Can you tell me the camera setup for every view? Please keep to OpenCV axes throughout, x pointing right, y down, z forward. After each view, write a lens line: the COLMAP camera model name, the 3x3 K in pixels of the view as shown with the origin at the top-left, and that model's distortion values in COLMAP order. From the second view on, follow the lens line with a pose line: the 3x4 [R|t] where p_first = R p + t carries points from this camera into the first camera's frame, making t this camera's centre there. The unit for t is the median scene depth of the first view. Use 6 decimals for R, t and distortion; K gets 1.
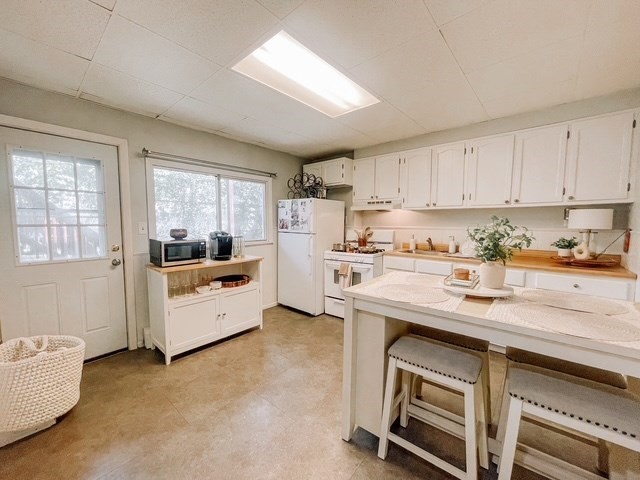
lens RADIAL K [[260.6, 0, 316.9], [0, 260.6, 240.1], [0, 0, 1]] dist [-0.001269, 0.000019]
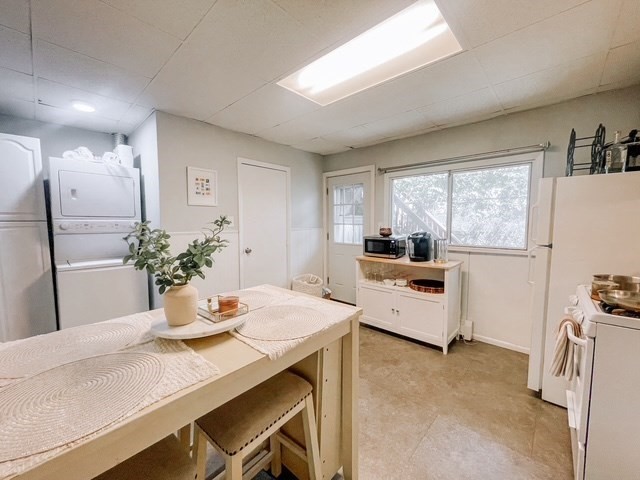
lens RADIAL K [[260.6, 0, 316.9], [0, 260.6, 240.1], [0, 0, 1]] dist [-0.001269, 0.000019]
pose [[-0.031134, 0.080177, -0.996294, 0.564684], [-0.062896, 0.994645, 0.082010, -0.054039], [0.997534, 0.065216, -0.025924, 0.574673]]
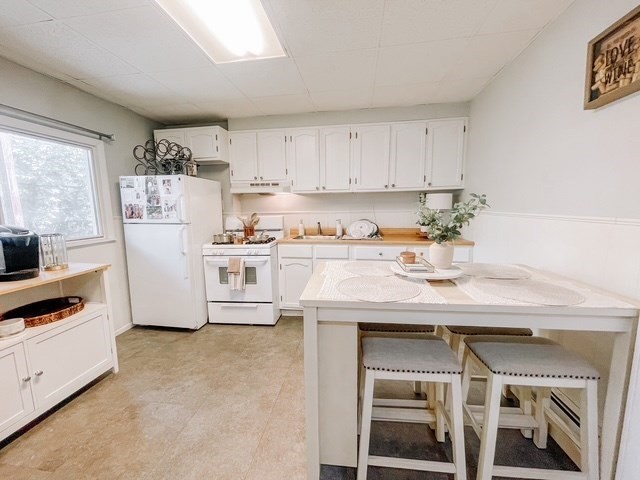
lens RADIAL K [[260.6, 0, 316.9], [0, 260.6, 240.1], [0, 0, 1]] dist [-0.001269, 0.000019]
pose [[0.839224, -0.082195, 0.537538, -0.110191], [0.053940, 0.996218, 0.068119, -0.008270], [-0.541104, -0.028172, 0.840484, 0.176403]]
